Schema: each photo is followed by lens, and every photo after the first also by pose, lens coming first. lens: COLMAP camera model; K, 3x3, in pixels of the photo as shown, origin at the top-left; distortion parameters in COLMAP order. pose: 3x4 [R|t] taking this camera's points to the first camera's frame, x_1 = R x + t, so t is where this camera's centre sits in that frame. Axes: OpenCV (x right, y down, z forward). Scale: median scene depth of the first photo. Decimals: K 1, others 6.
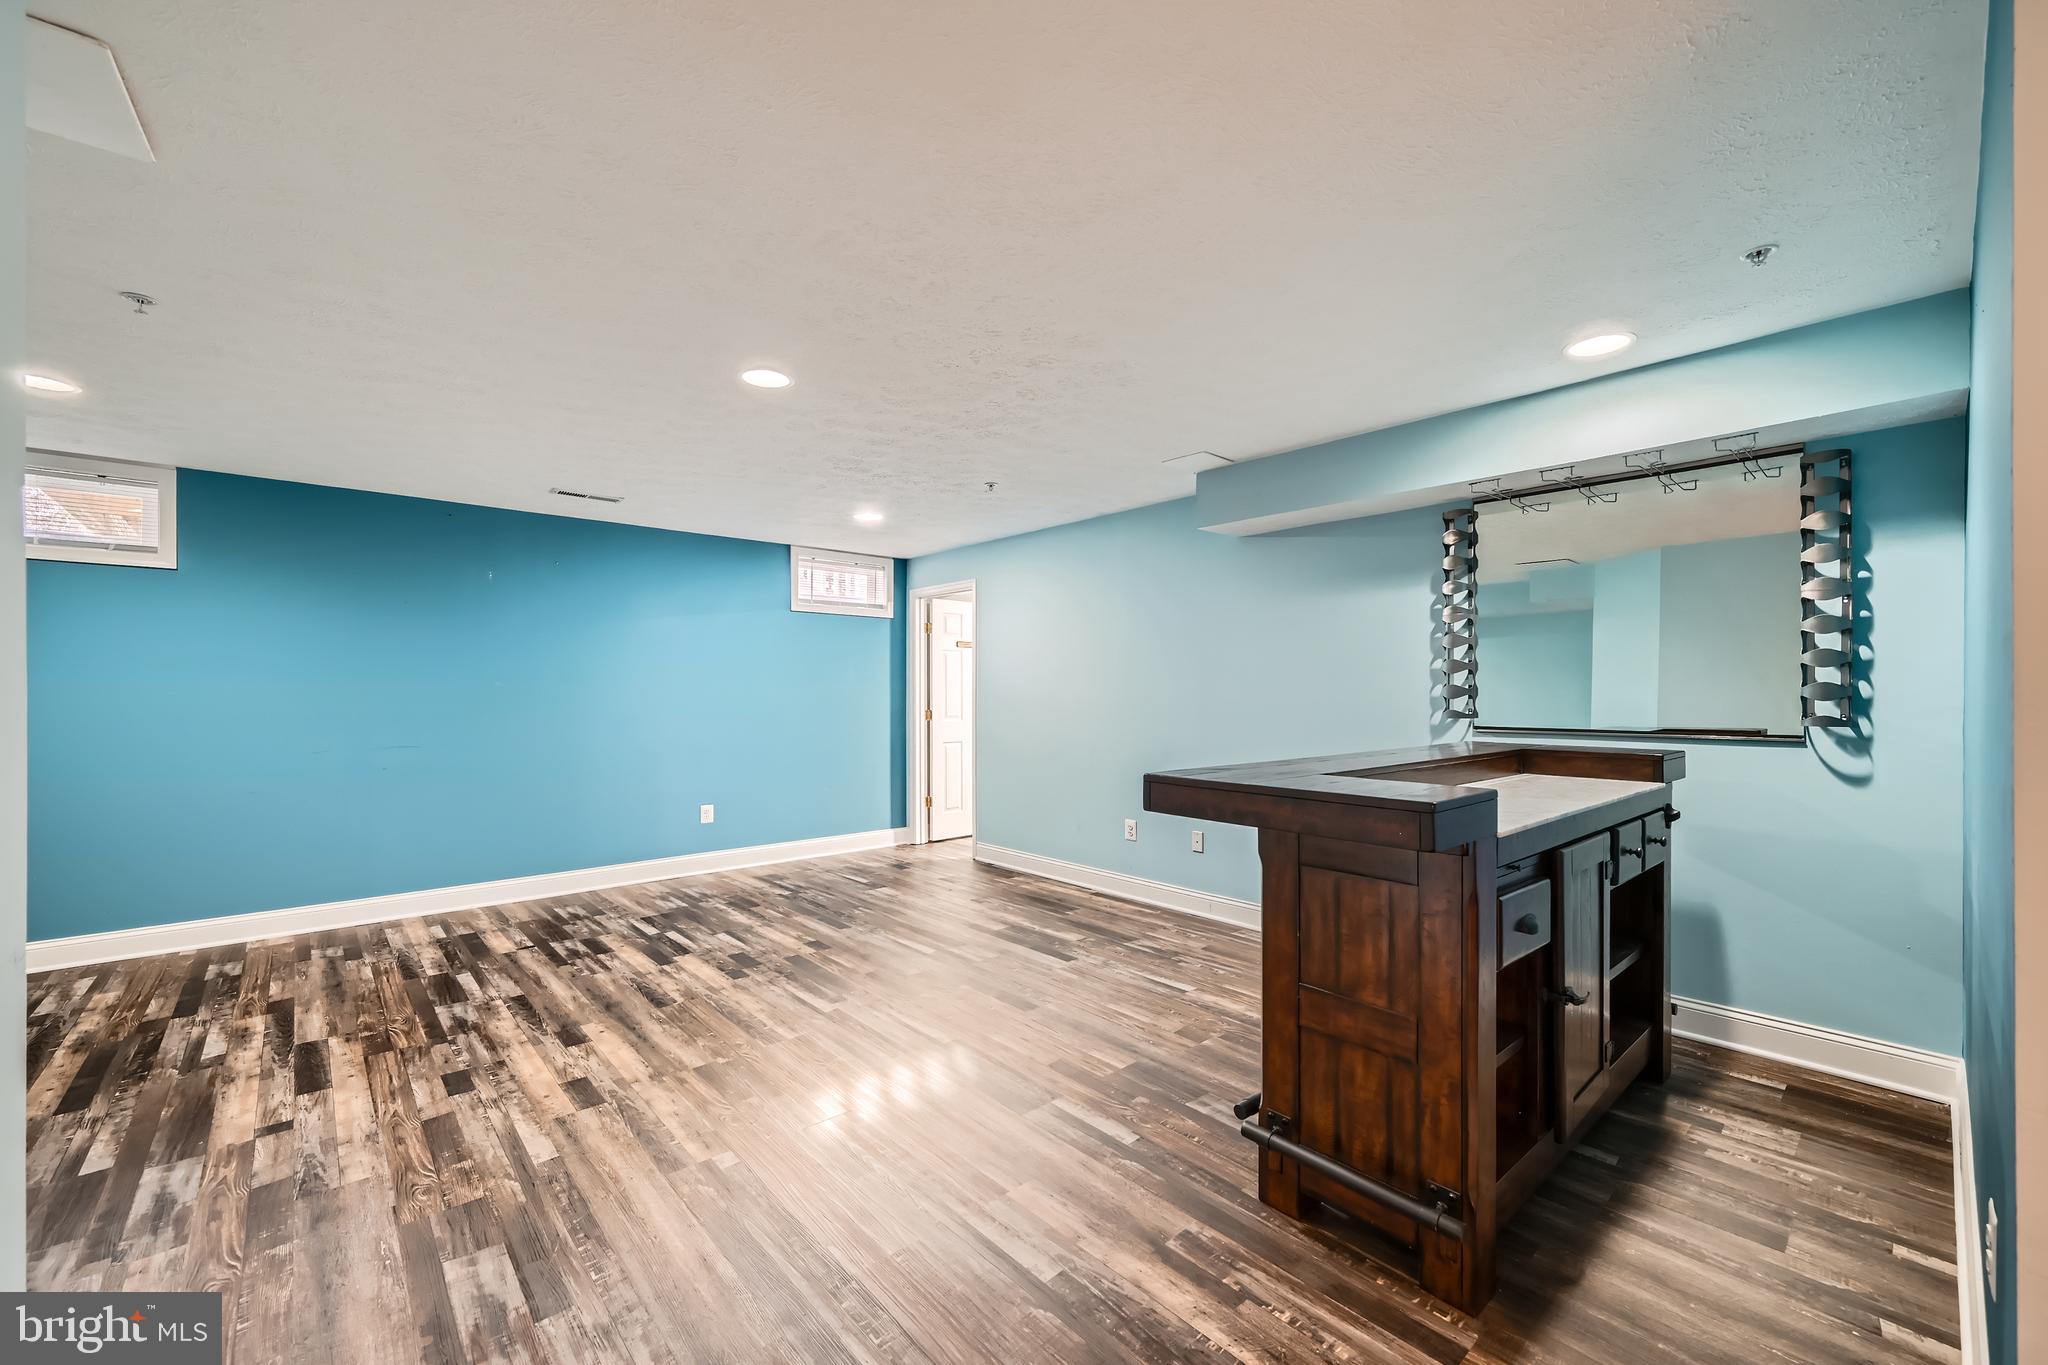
lens RADIAL K [[820.9, 0, 1022.8], [0, 820.9, 693.2], [0, 0, 1]] dist [0.001155, -0.000129]
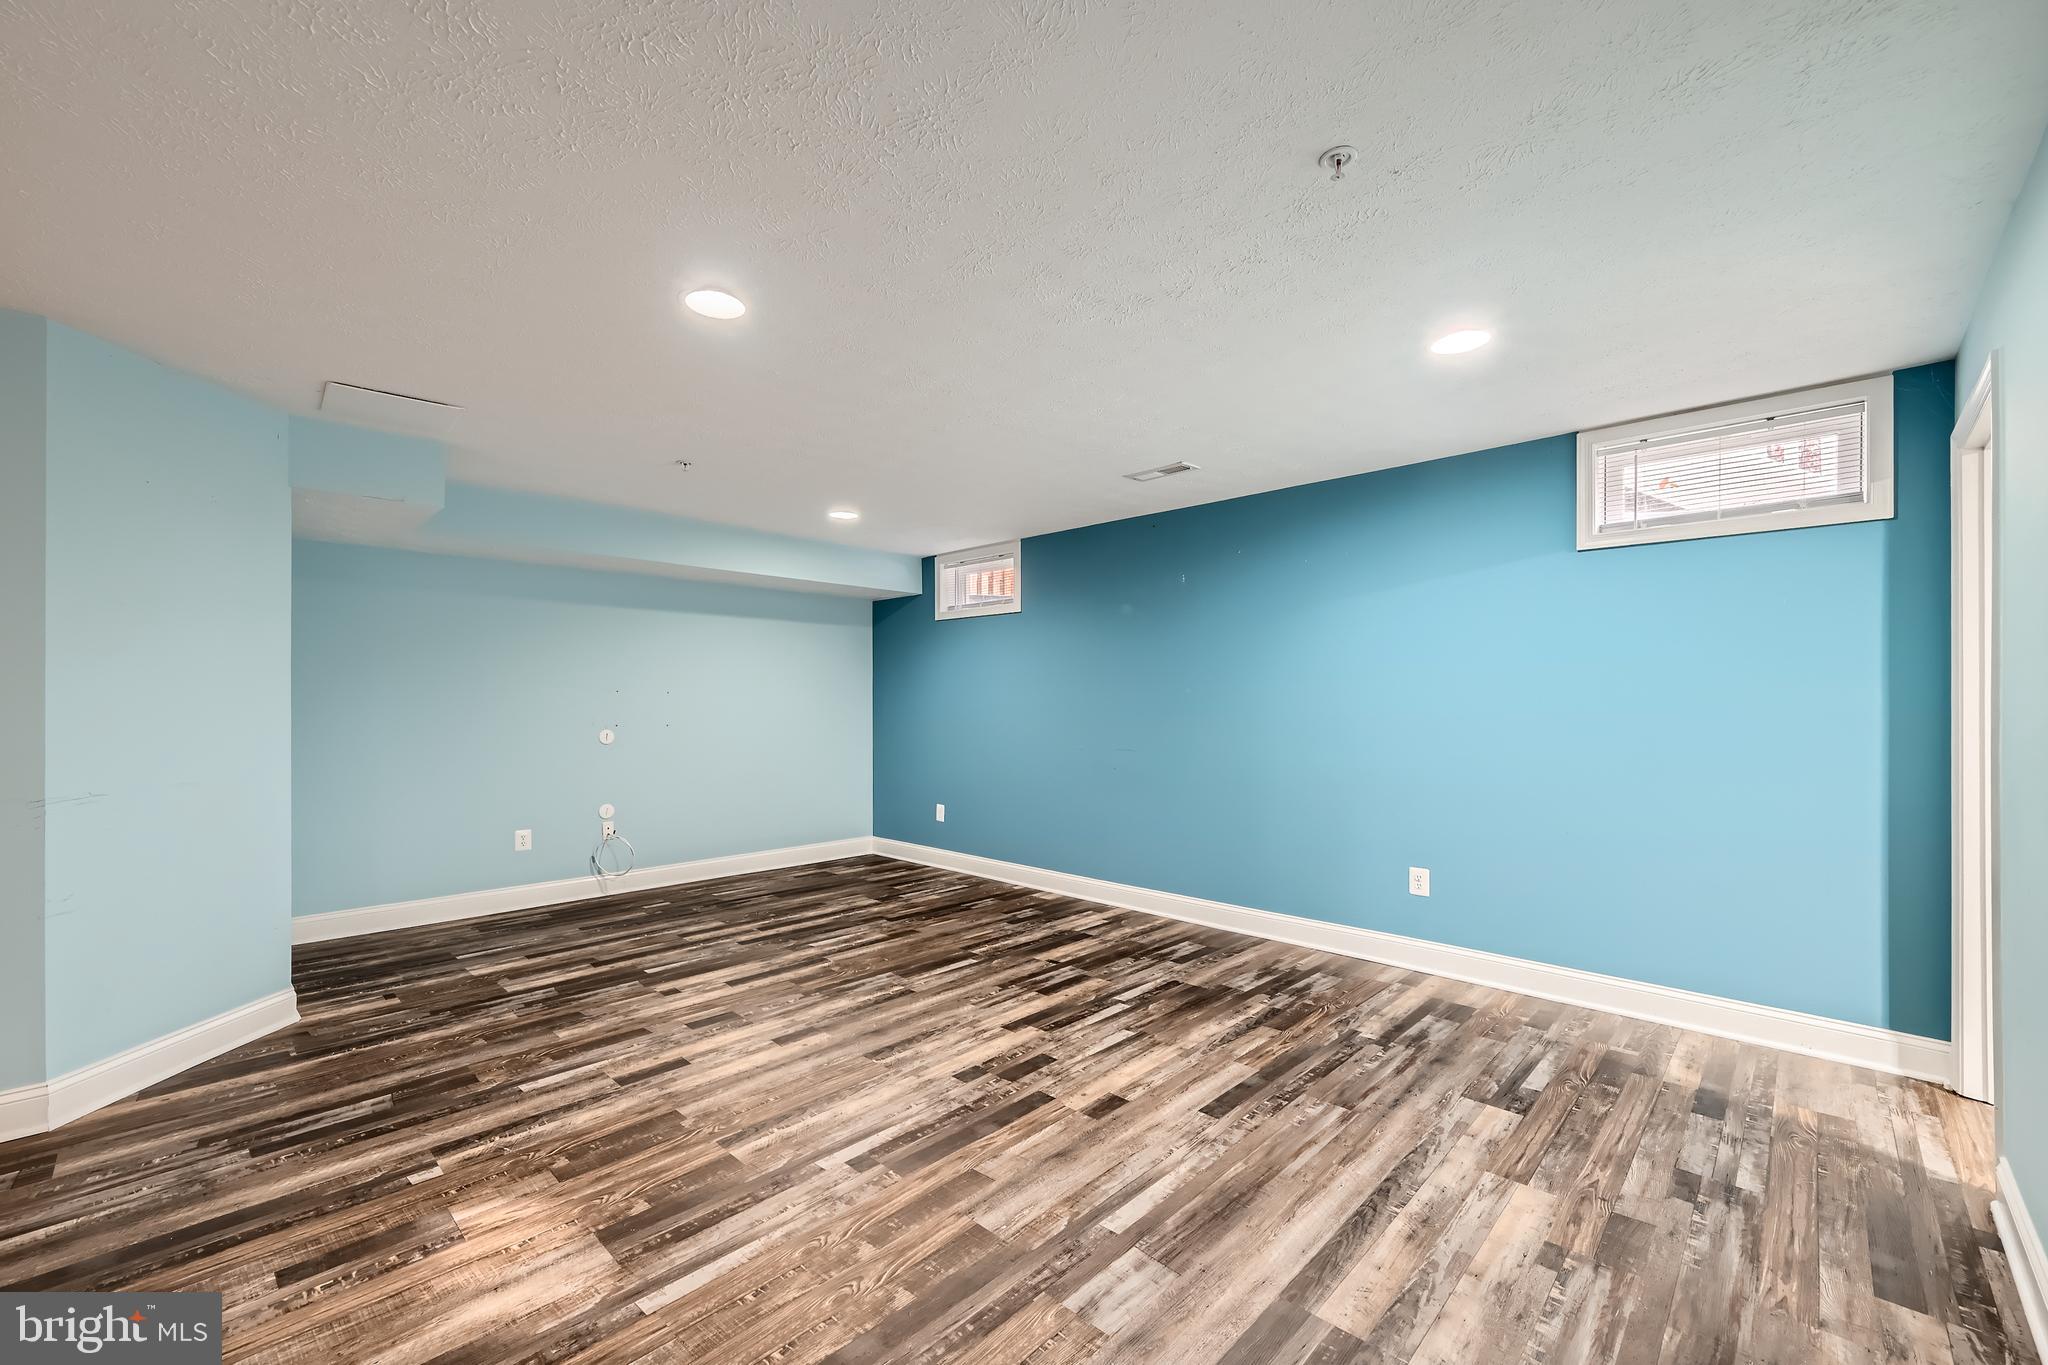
lens RADIAL K [[820.9, 0, 1016.2], [0, 820.9, 692.0], [0, 0, 1]] dist [0.001155, -0.000129]
pose [[0.077338, -0.013575, -0.996913, 0.353052], [-0.002919, 0.999900, -0.013843, 0.005454], [0.997001, 0.003981, 0.077290, 0.860484]]
